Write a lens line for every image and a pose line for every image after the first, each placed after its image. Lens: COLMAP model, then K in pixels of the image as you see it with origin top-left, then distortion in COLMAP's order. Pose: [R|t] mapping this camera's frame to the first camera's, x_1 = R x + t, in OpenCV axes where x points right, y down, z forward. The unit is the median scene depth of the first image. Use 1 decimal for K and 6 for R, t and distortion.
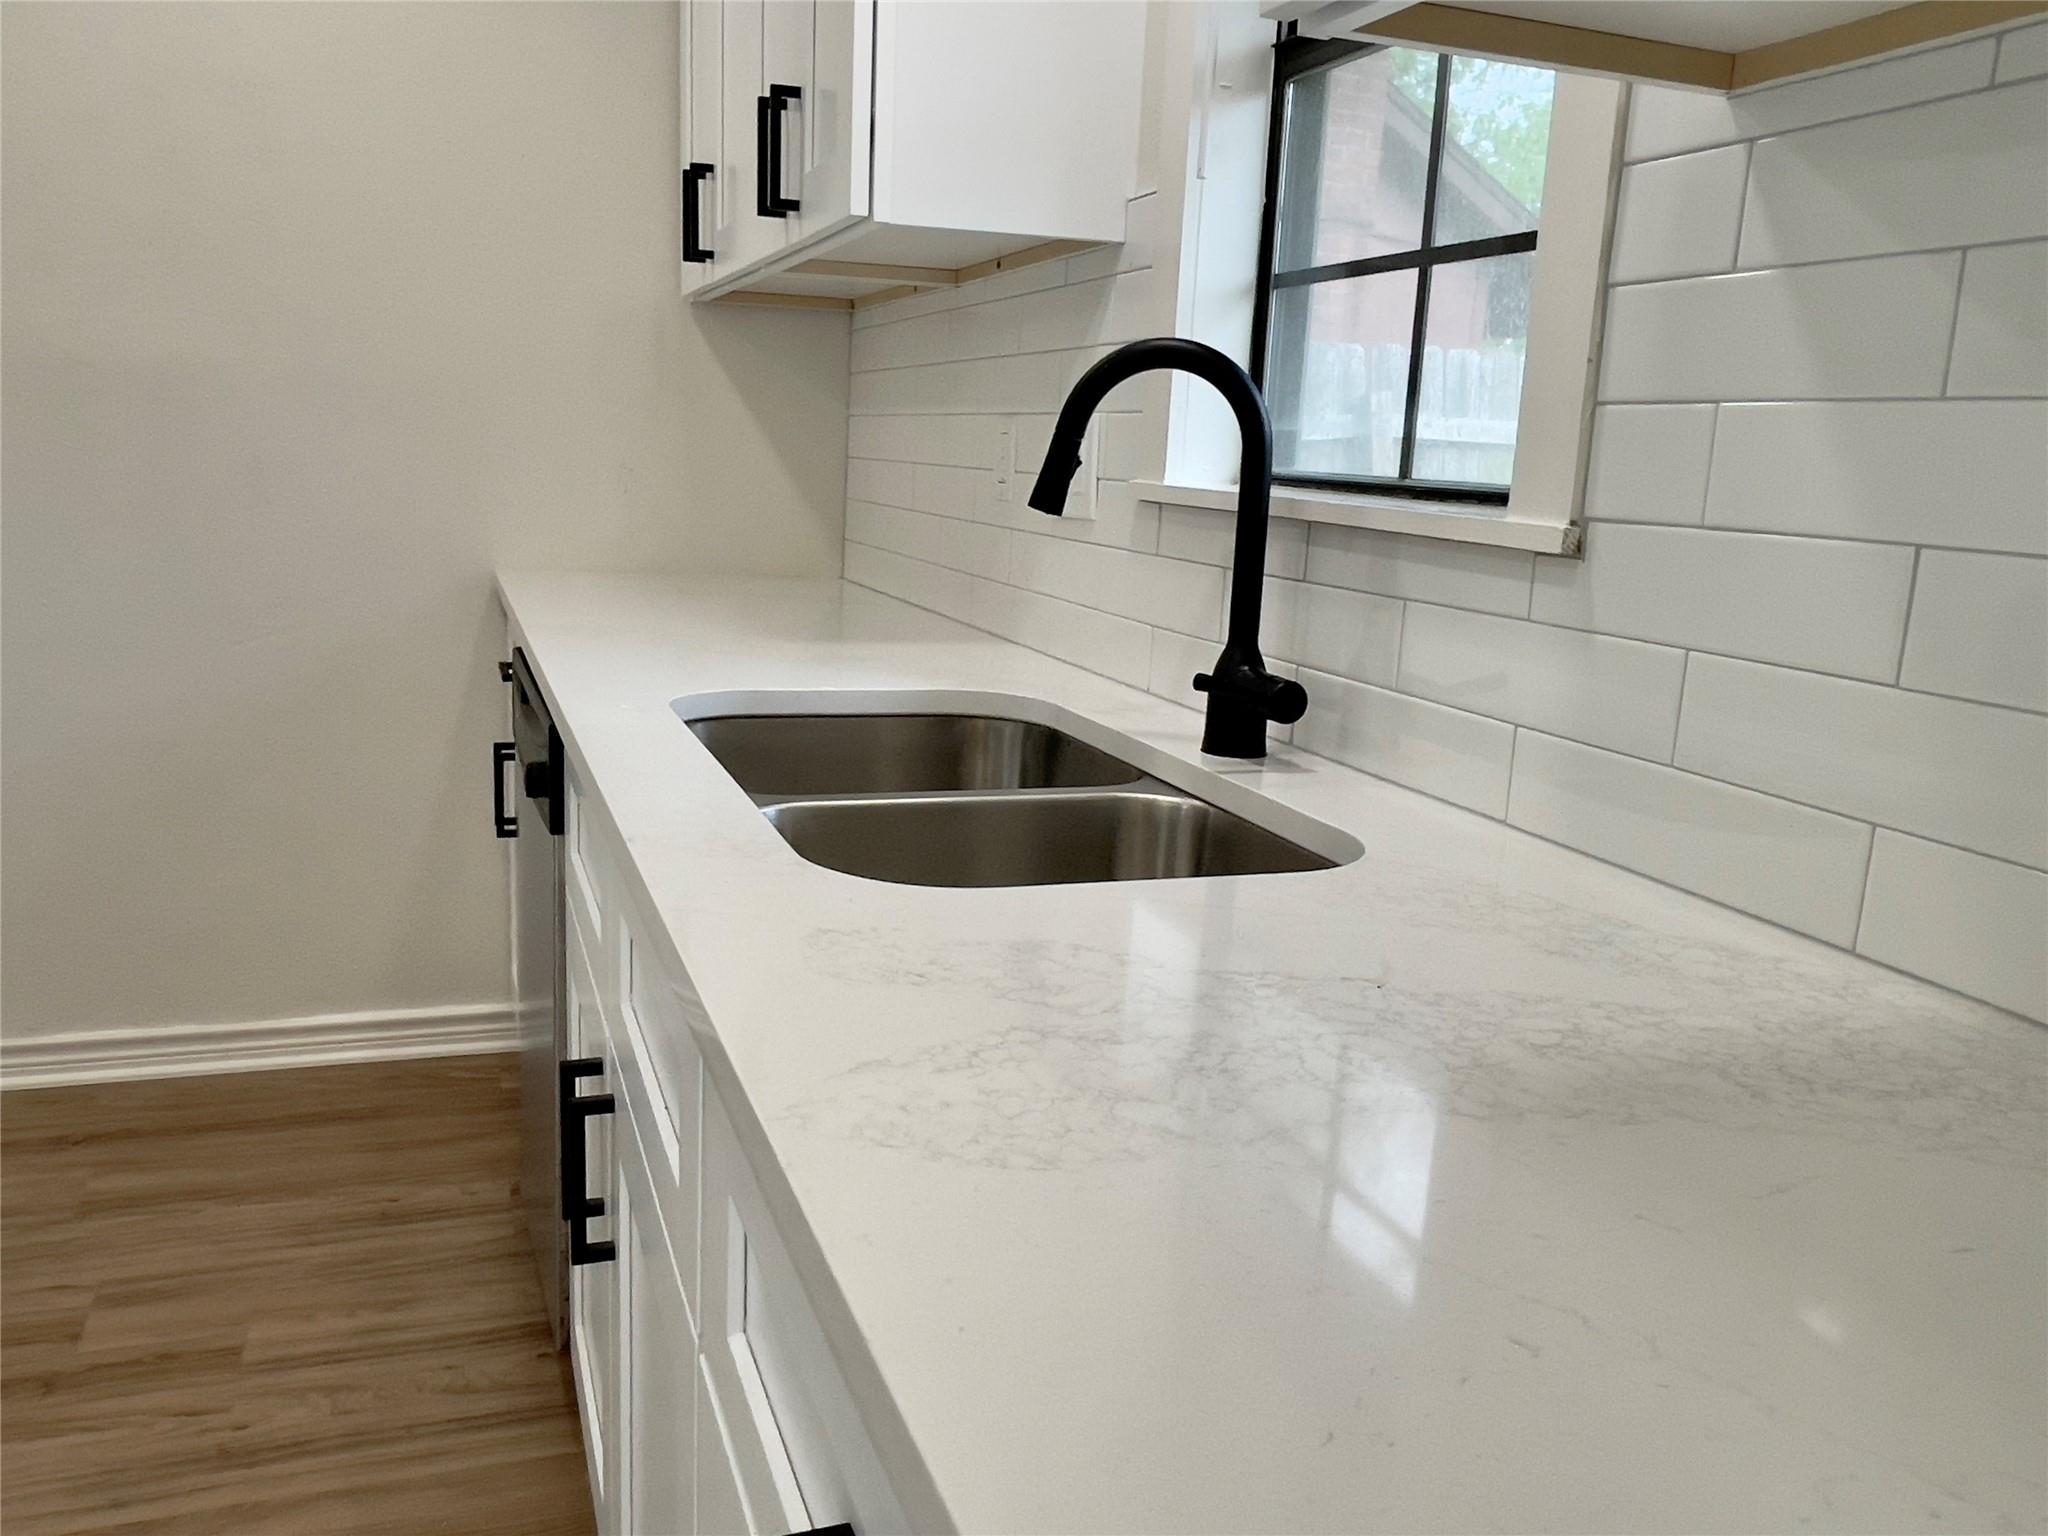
lens RADIAL K [[1565.8, 0, 975.6], [0, 1565.8, 783.6], [0, 0, 1]] dist [-0.000573, -0.003543]
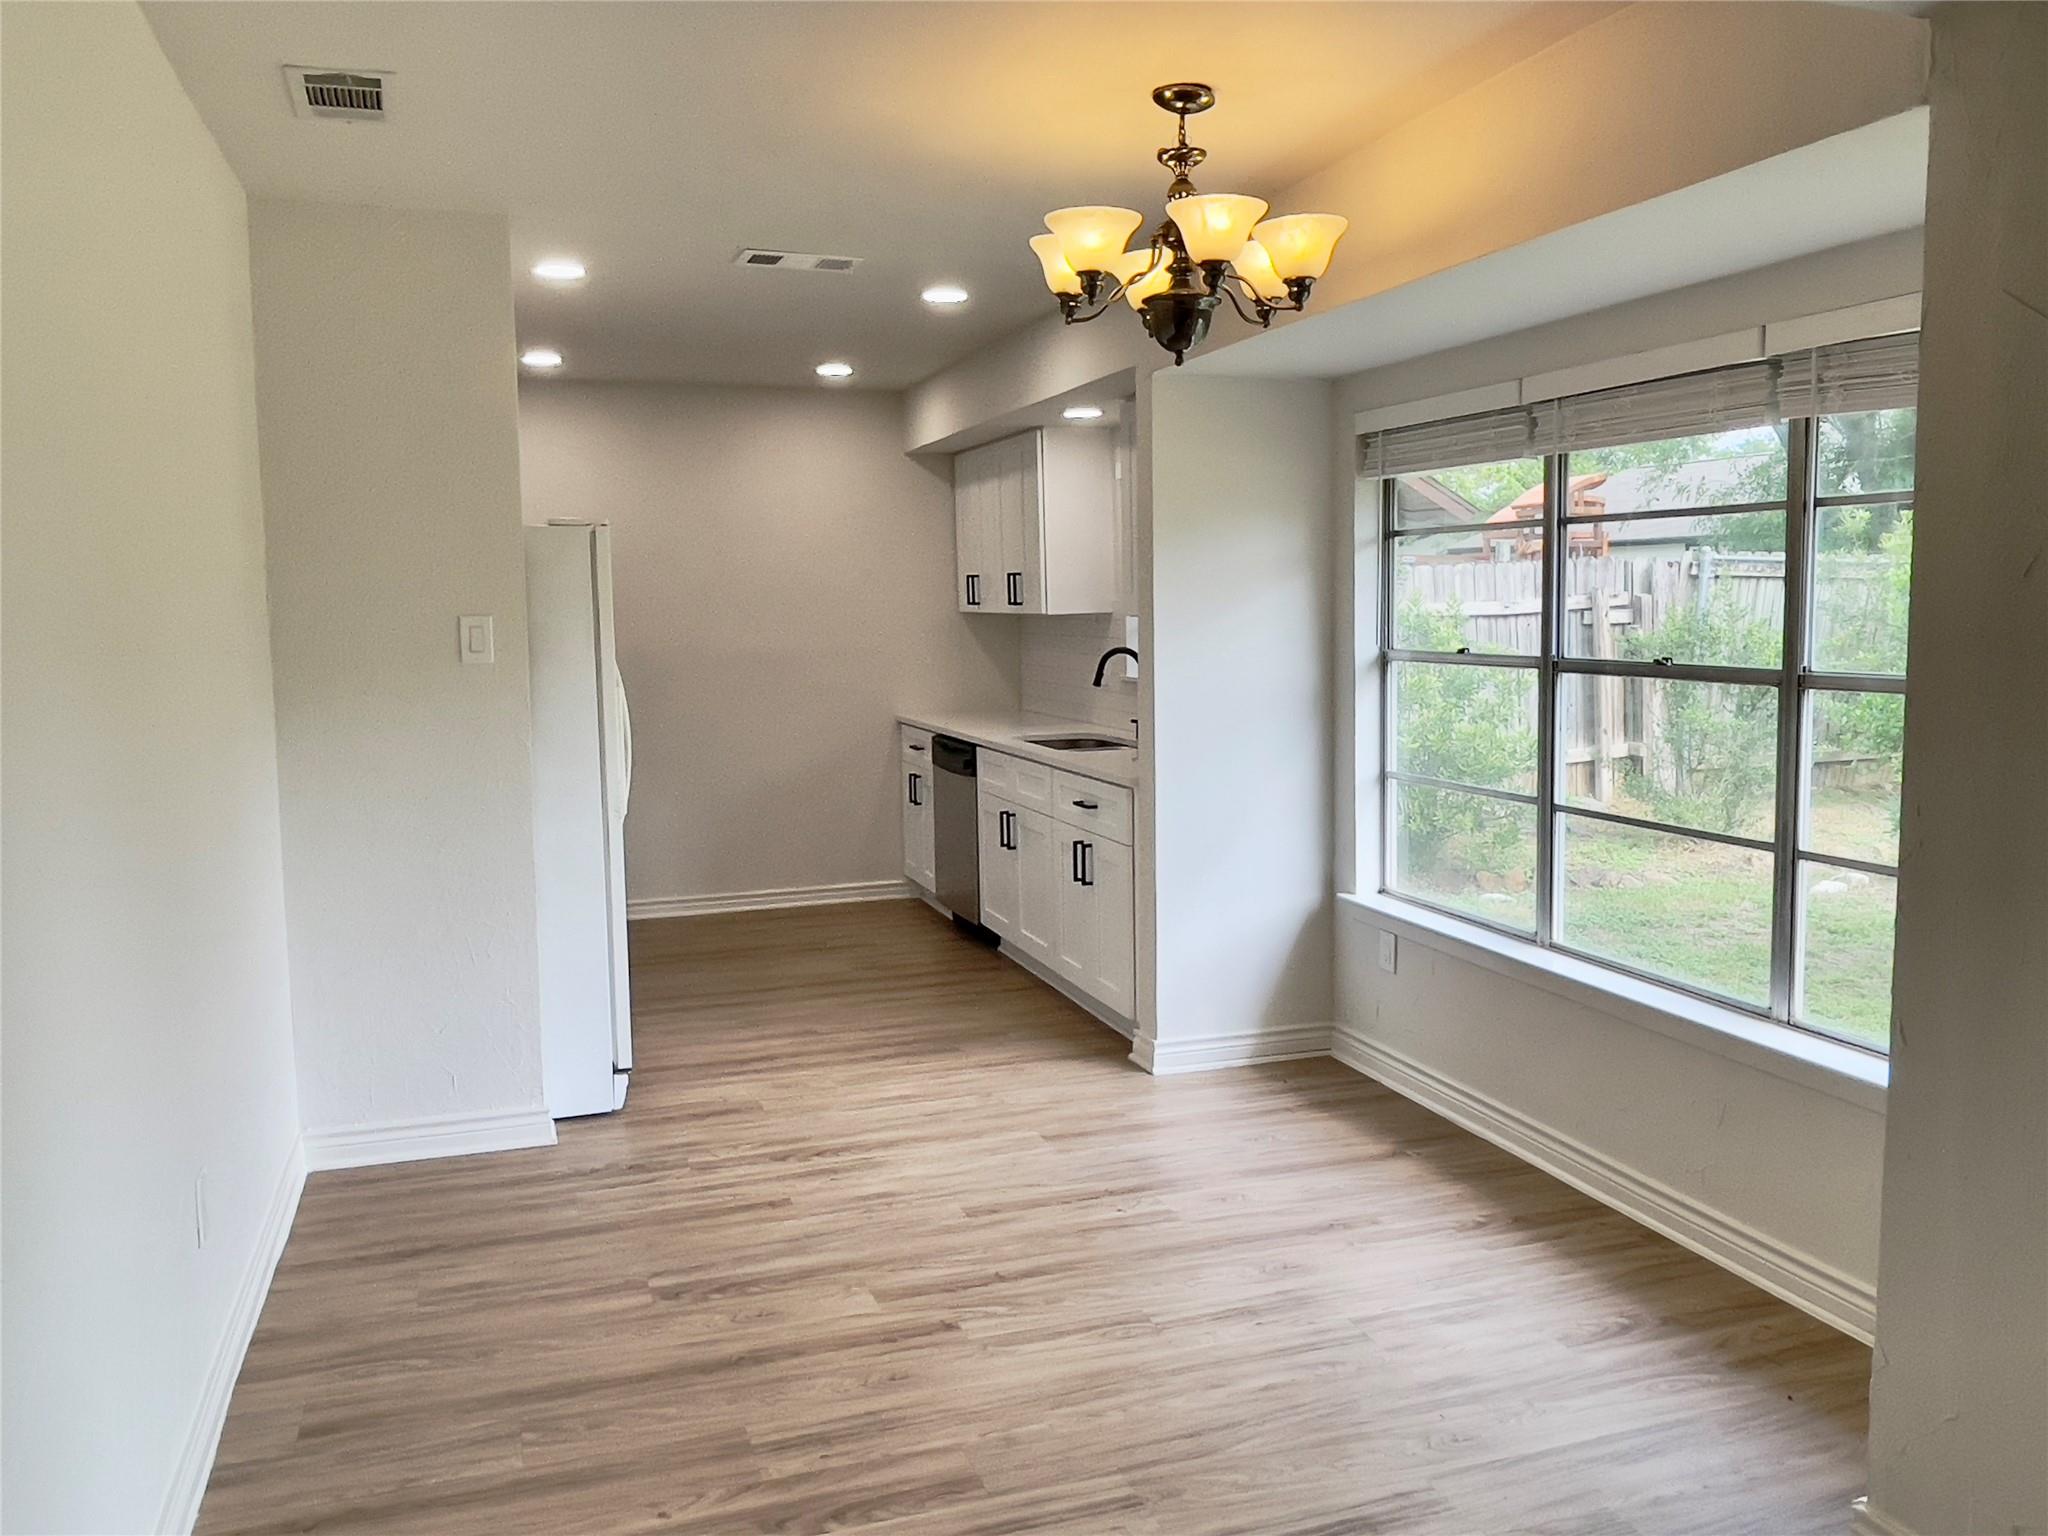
lens RADIAL K [[1565.8, 0, 1022.8], [0, 1565.8, 755.3], [0, 0, 1]] dist [-0.000573, -0.003543]
pose [[0.997727, -0.066897, -0.008054, -0.116266], [0.065622, 0.991854, -0.109177, 0.401972], [0.015292, 0.108400, 0.993990, -2.781744]]
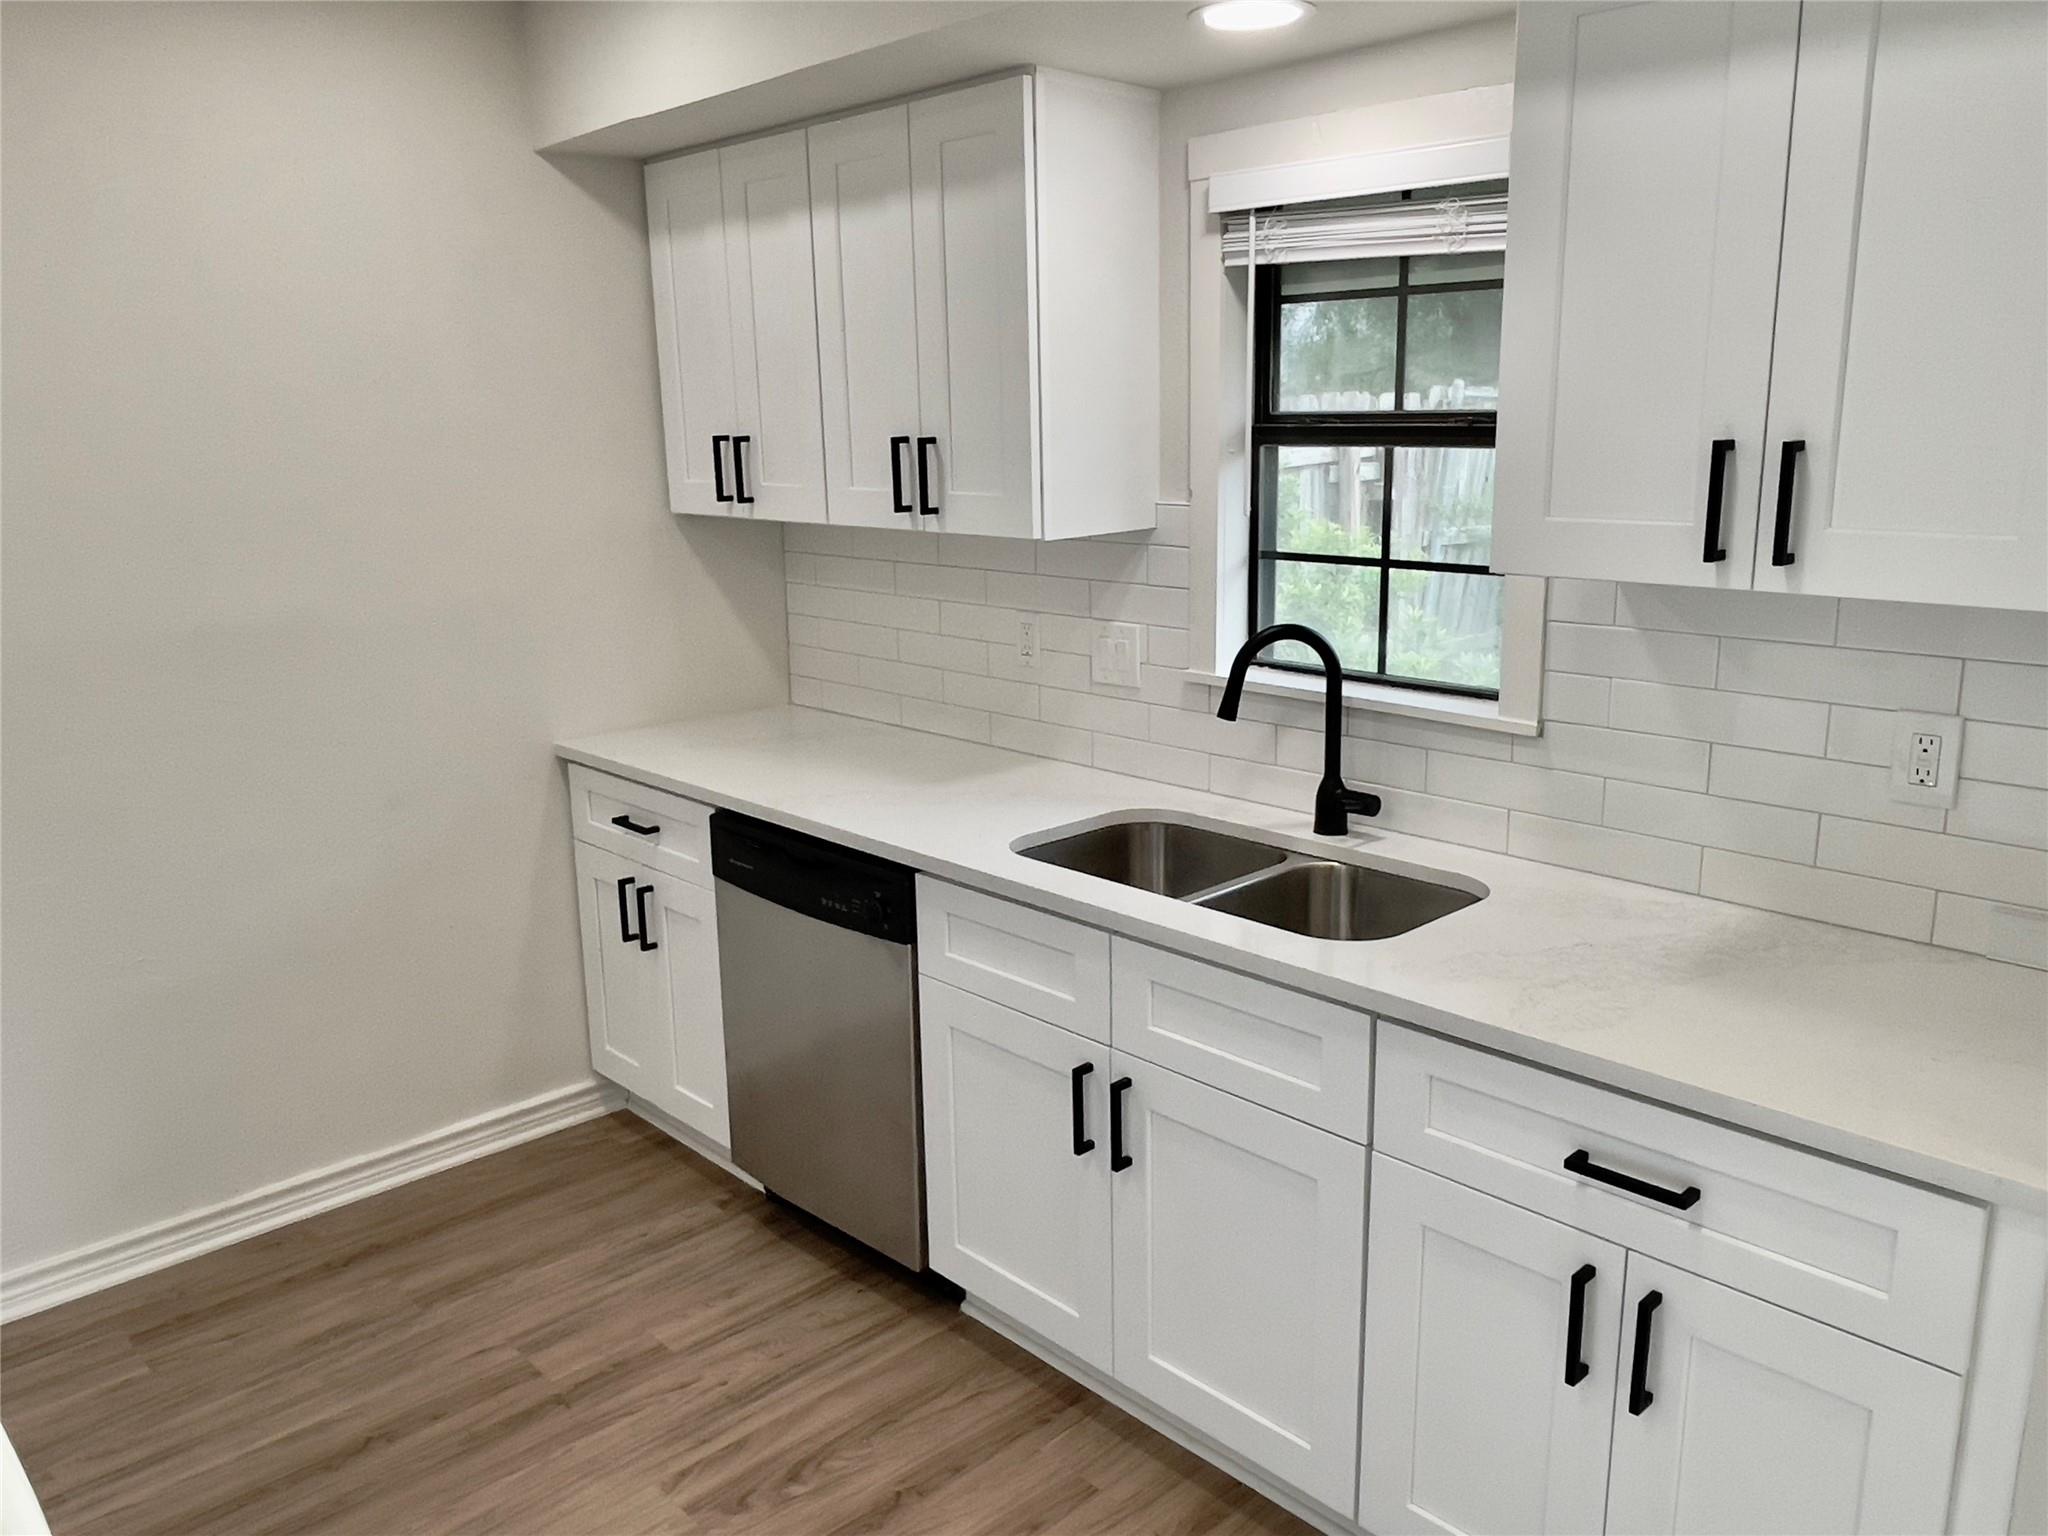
lens RADIAL K [[1565.8, 0, 1025.0], [0, 1565.8, 777.1], [0, 0, 1]] dist [-0.000573, -0.003543]
pose [[0.910129, -0.156230, 0.383742, -0.735961], [0.145922, 0.987708, 0.056032, -0.203636], [-0.387779, 0.005000, 0.921739, -0.495933]]
